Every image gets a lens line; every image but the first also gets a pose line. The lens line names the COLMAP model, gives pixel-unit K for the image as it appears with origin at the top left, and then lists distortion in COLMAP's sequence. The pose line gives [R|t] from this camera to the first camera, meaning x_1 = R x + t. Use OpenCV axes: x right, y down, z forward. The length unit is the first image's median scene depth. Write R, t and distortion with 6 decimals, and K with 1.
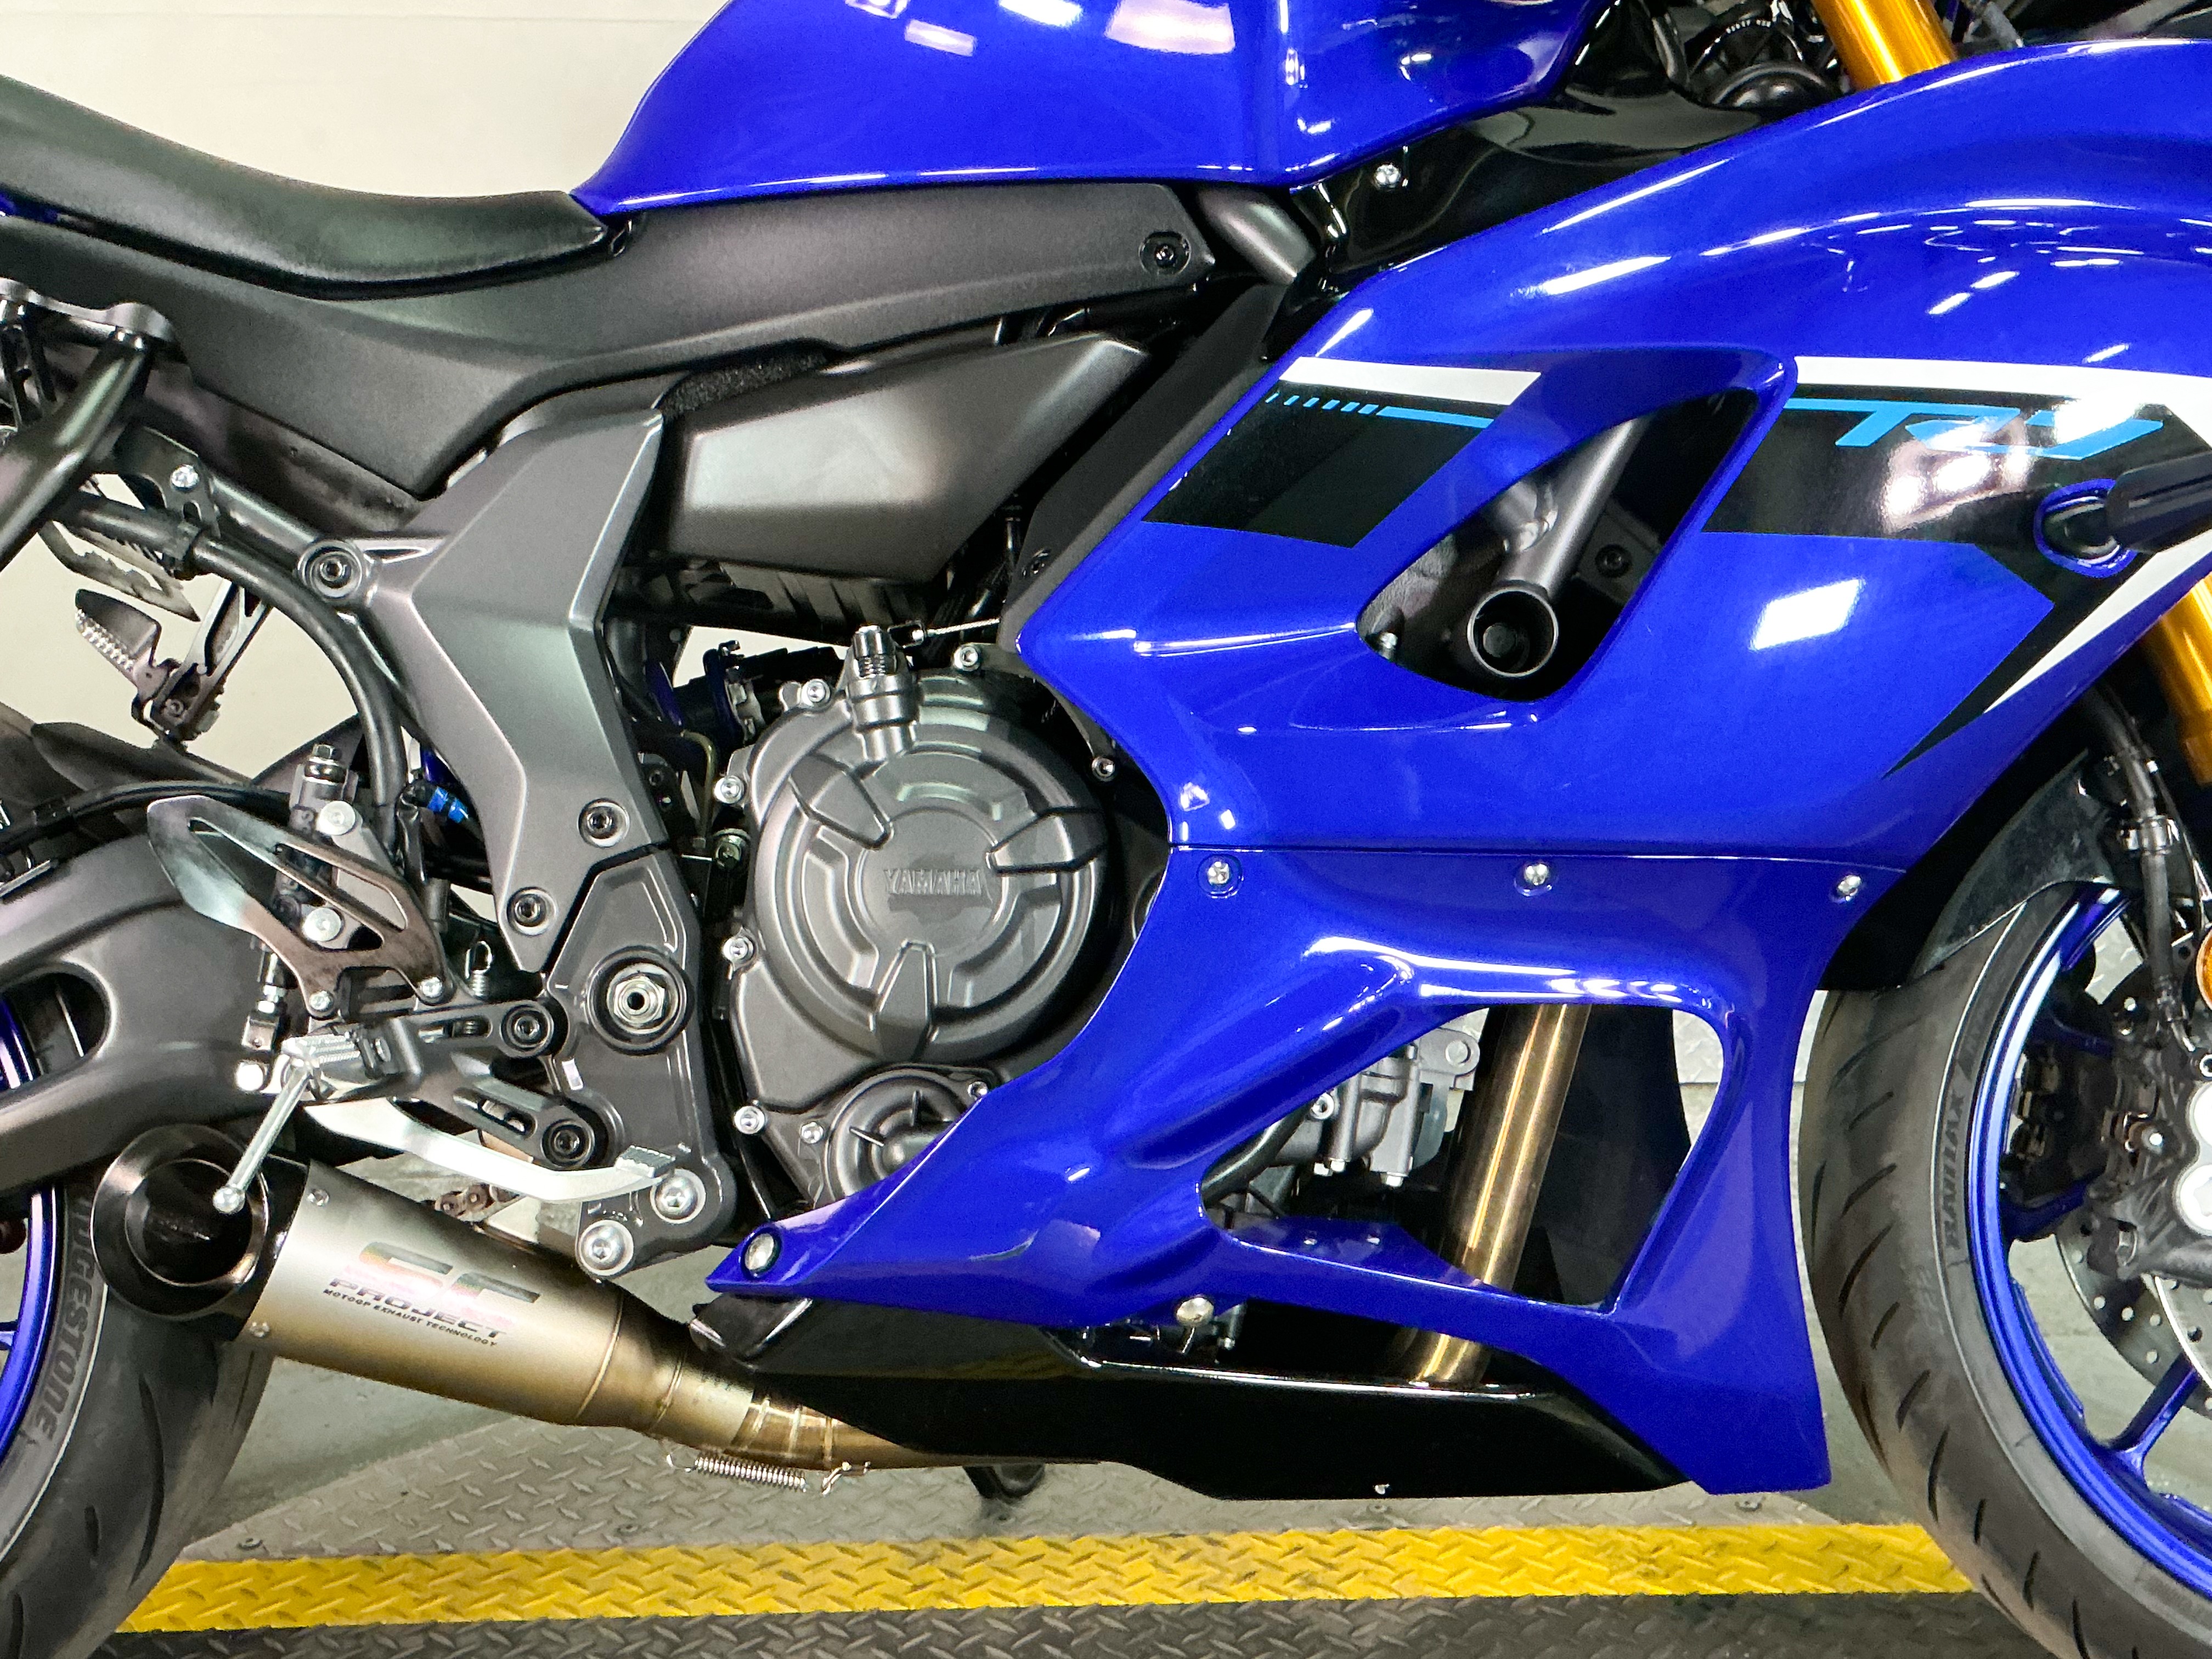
lens RADIAL K [[2368.1, 0, 1106.0], [0, 2368.1, 829.5], [0, 0, 1]] dist [0.180785, -0.418718]
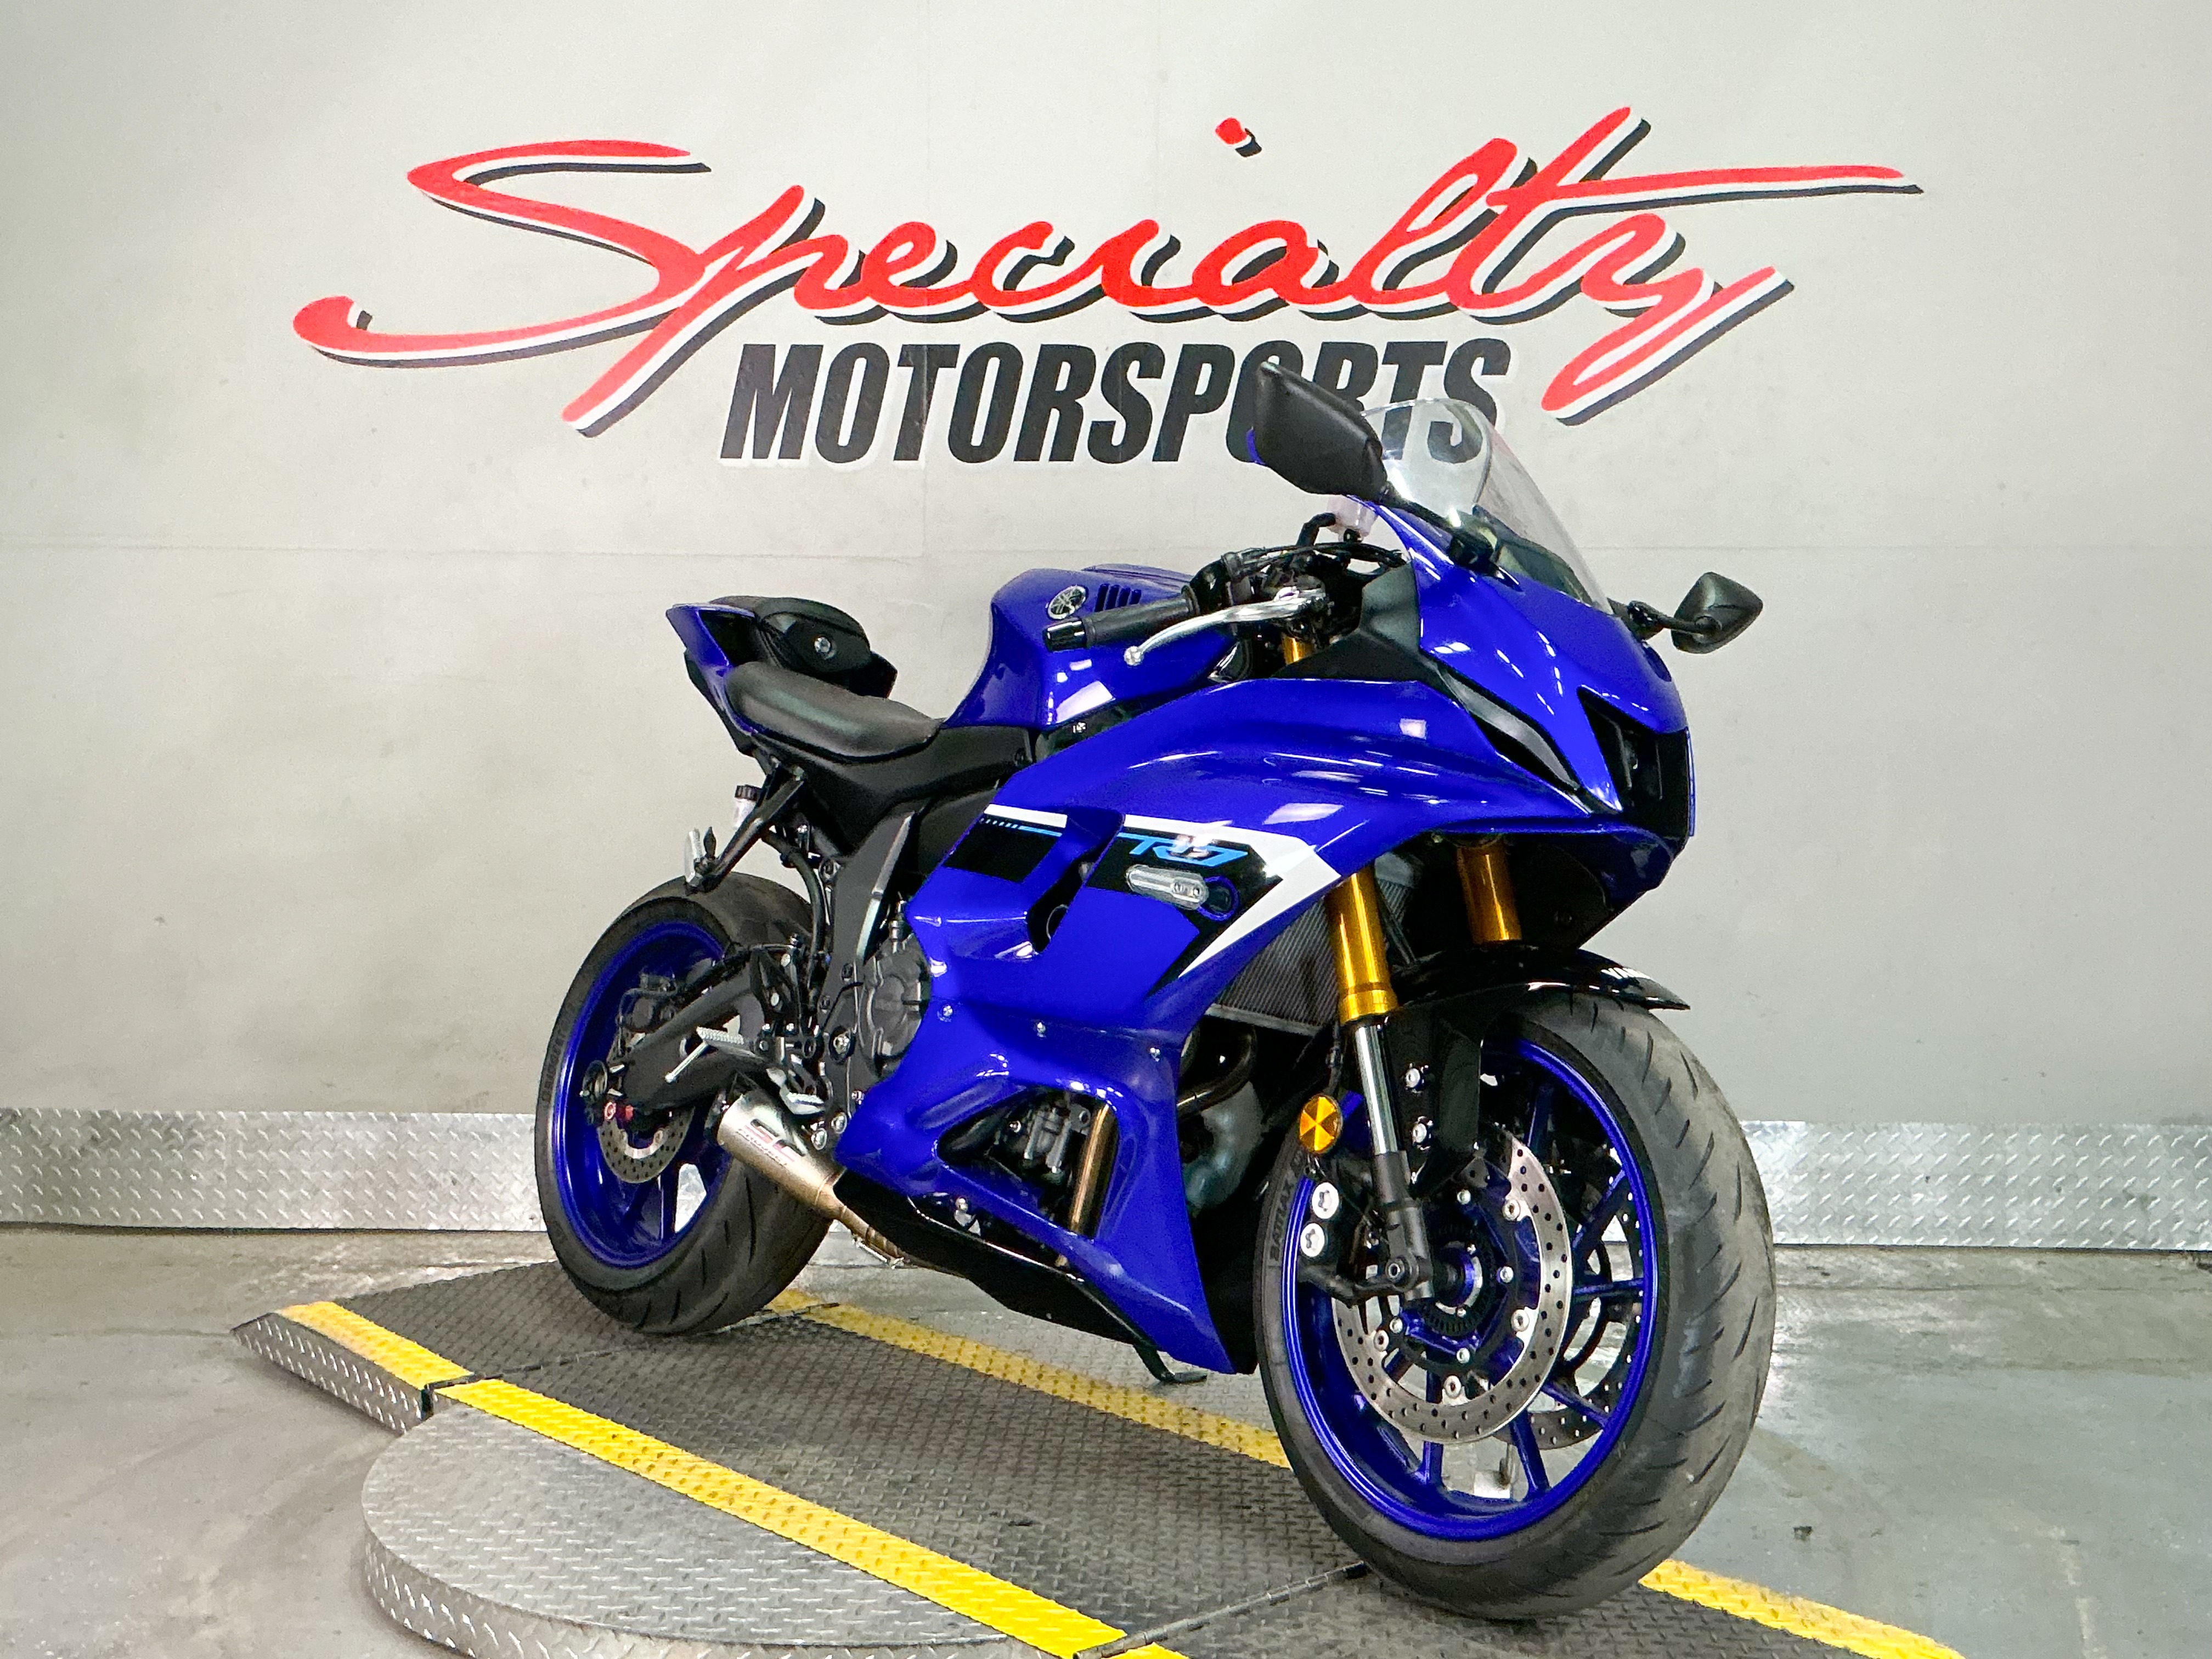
lens RADIAL K [[2613.6, 0, 1106.0], [0, 2613.6, 829.5], [0, 0, 1]] dist [0.181056, -0.420862]
pose [[0.615513, 0.050694, -0.786495, 2.028661], [-0.137128, 0.989596, -0.043531, -0.065102], [0.776105, 0.134644, 0.616061, -0.495259]]
